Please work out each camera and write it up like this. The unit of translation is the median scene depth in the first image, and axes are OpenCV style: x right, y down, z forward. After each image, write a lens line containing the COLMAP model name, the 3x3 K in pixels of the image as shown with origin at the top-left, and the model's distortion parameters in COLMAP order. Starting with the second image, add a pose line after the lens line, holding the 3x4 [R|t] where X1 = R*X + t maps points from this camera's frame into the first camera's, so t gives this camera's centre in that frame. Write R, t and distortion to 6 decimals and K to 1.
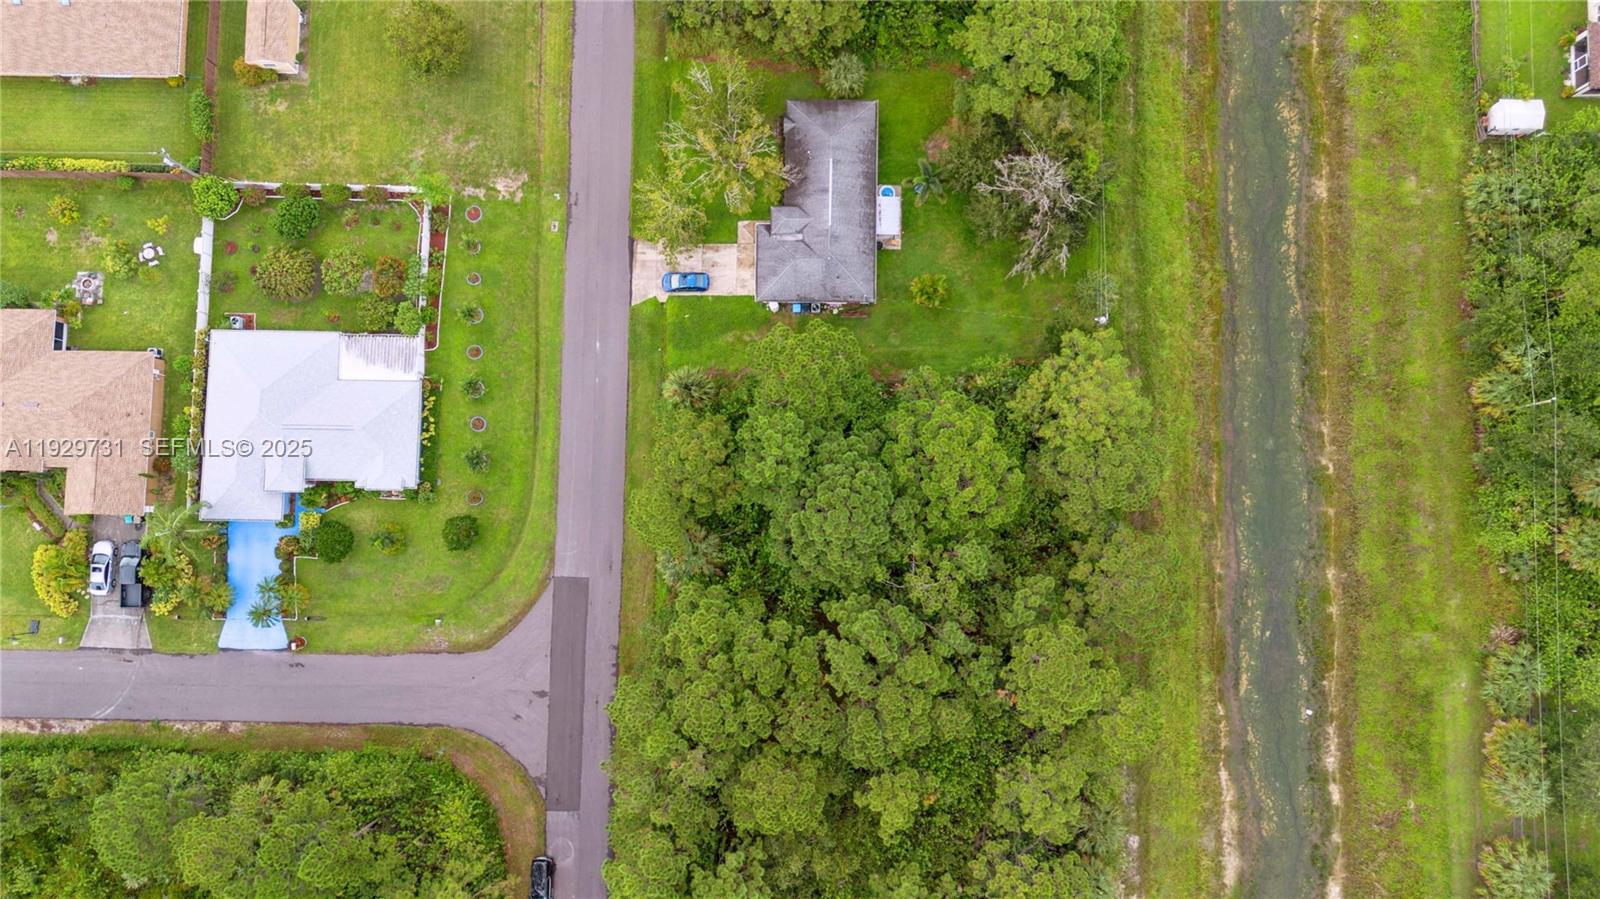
lens RADIAL K [[1126.5, 0, 800.0], [0, 1126.5, 449.5], [0, 0, 1]] dist [0.079041, -0.078049]
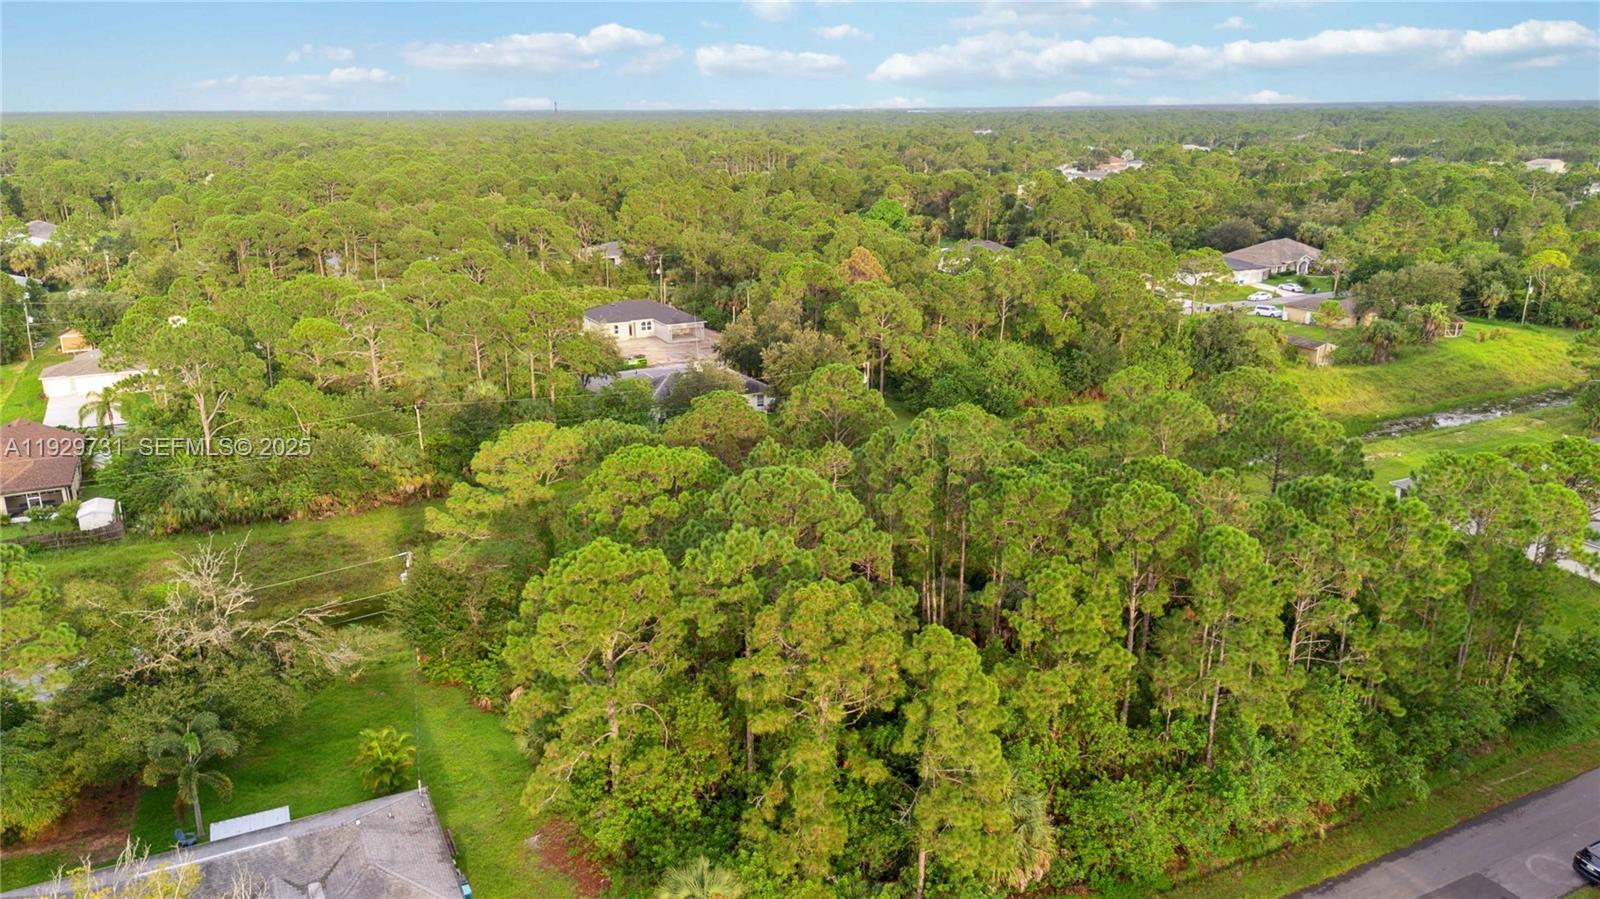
lens RADIAL K [[1161.1, 0, 800.0], [0, 1161.1, 449.5], [0, 0, 1]] dist [0.085686, -0.094080]
pose [[-0.460375, -0.240626, 0.854490, -0.482820], [0.885470, -0.055907, 0.461322, -0.227055], [-0.063234, 0.969006, 0.238806, 0.683554]]
